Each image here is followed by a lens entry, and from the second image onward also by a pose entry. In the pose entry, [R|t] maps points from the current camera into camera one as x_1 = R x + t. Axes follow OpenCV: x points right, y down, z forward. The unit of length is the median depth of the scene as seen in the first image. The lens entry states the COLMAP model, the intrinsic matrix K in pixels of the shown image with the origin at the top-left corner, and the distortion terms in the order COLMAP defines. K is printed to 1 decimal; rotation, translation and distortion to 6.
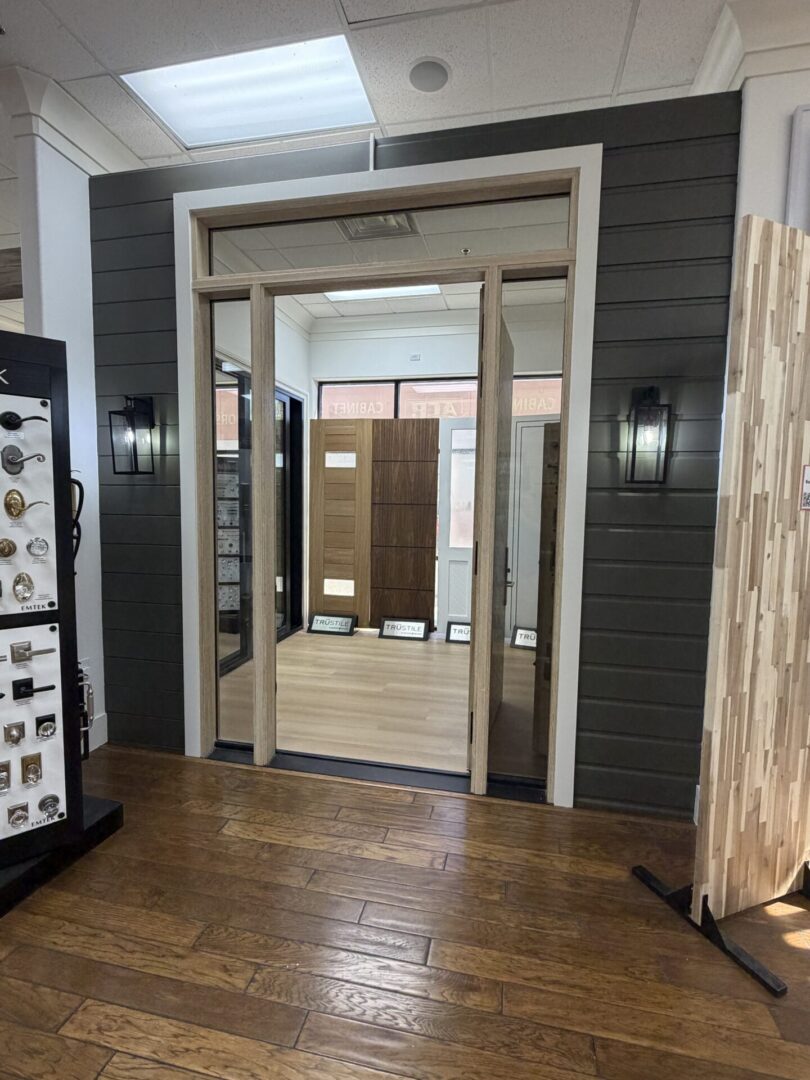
lens RADIAL K [[515.6, 0, 403.8], [0, 515.6, 540.8], [0, 0, 1]] dist [0.002702, -0.001508]
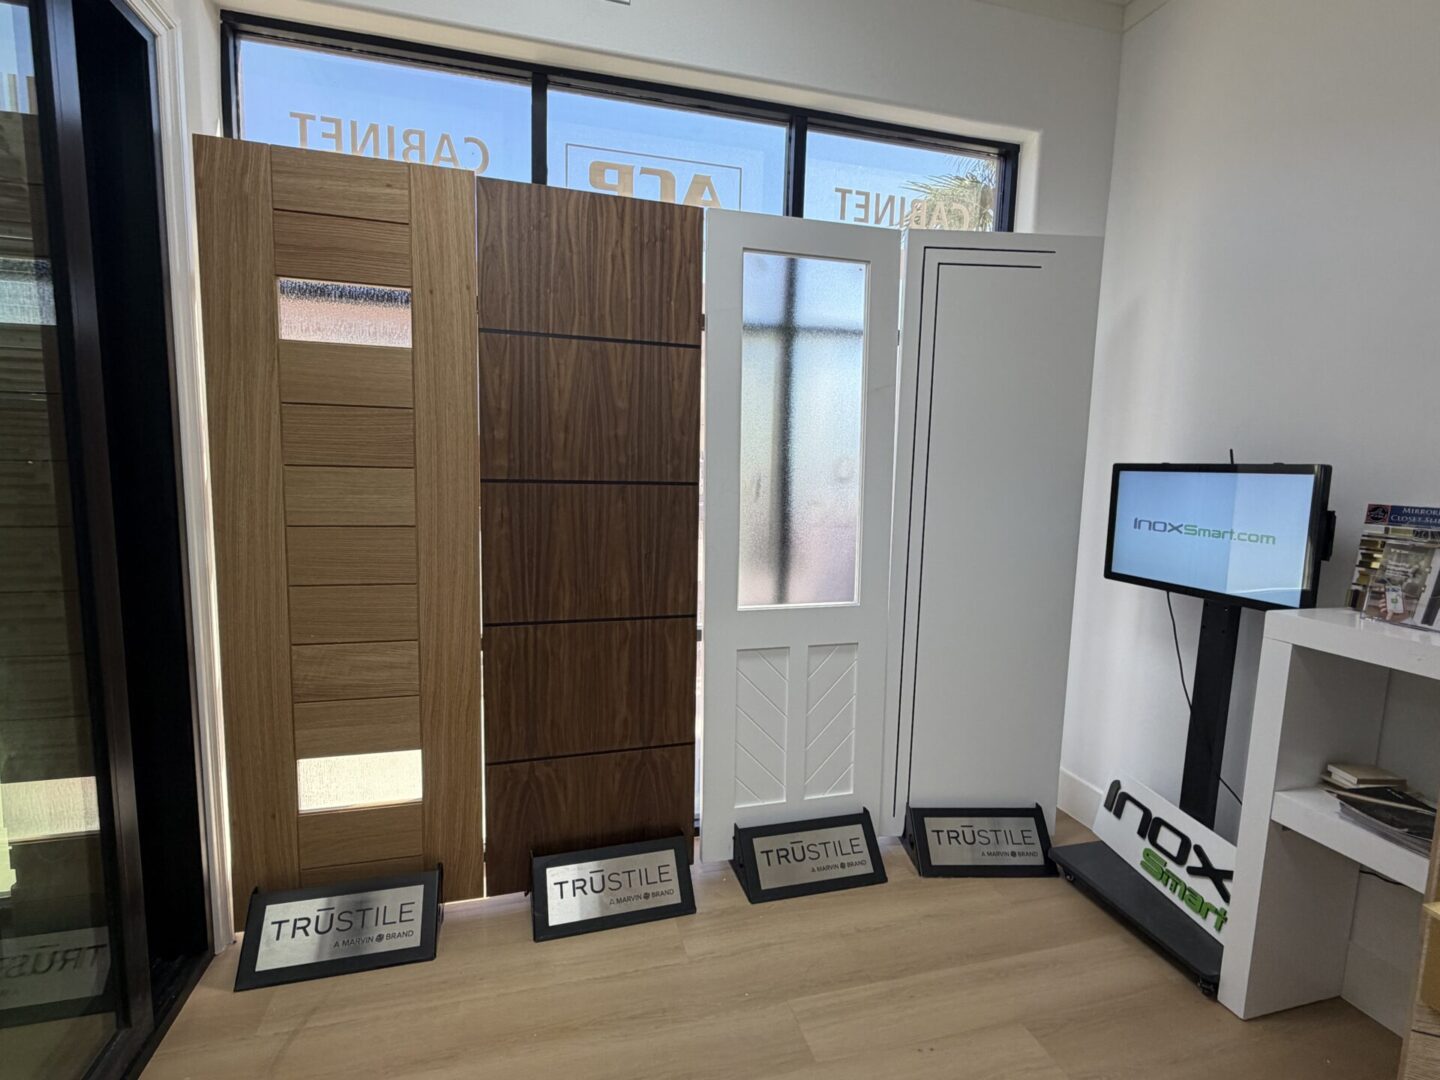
lens RADIAL K [[687.4, 0, 726.2], [0, 687.4, 544.6], [0, 0, 1]] dist [0.002702, -0.001508]
pose [[0.887498, -0.051152, 0.457965, -0.287524], [0.031619, 0.998237, 0.050224, -0.126478], [-0.459726, -0.030093, 0.887551, 1.456727]]
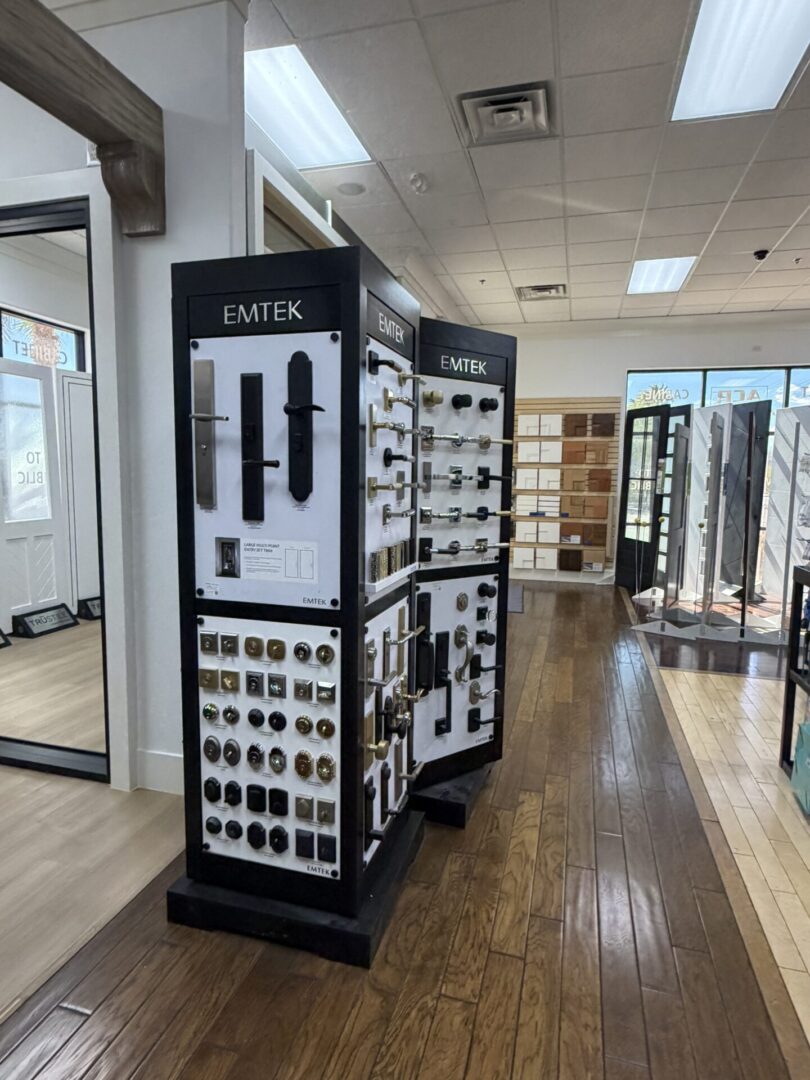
lens RADIAL K [[628.5, 0, 403.0], [0, 628.5, 544.3], [0, 0, 1]] dist [-0.000636, -0.001050]
pose [[0.066065, -0.125698, 0.989866, -1.933474], [0.071948, 0.990051, 0.120920, -0.065000], [-0.995218, 0.063231, 0.074452, 0.799125]]
